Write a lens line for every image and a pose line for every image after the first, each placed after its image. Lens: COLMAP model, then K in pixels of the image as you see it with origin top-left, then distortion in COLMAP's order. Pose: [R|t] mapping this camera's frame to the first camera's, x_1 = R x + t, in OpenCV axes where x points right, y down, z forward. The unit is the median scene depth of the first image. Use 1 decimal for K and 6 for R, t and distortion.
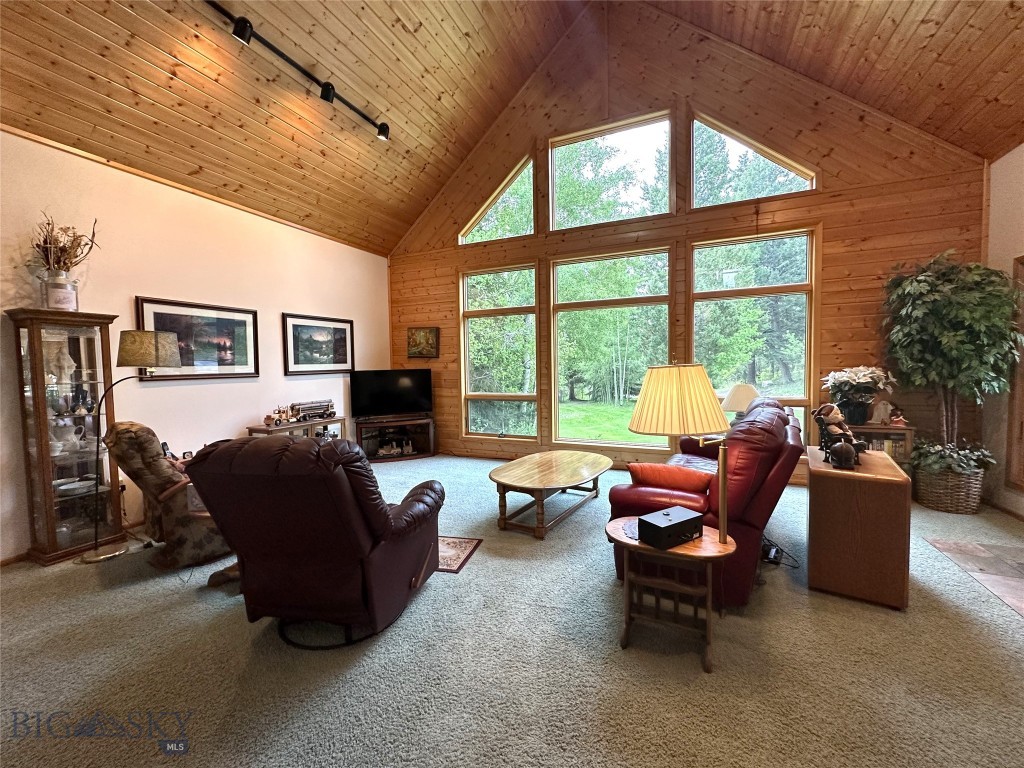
lens RADIAL K [[408.4, 0, 512.0], [0, 408.4, 384.0], [0, 0, 1]] dist [-0.001065, 0.000223]
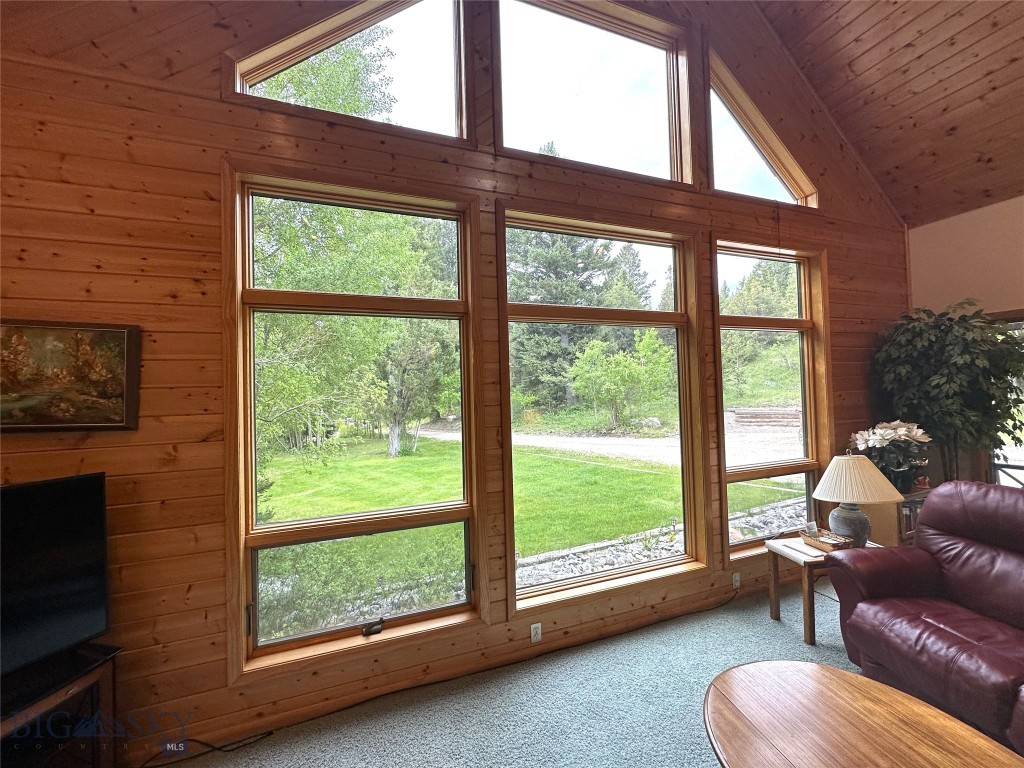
lens RADIAL K [[408.4, 0, 512.0], [0, 408.4, 384.0], [0, 0, 1]] dist [-0.001065, 0.000223]
pose [[0.710390, 0.013306, 0.703683, -0.221656], [0.048160, 0.996559, -0.067463, -0.072581], [-0.702159, 0.081814, 0.707304, 0.679048]]
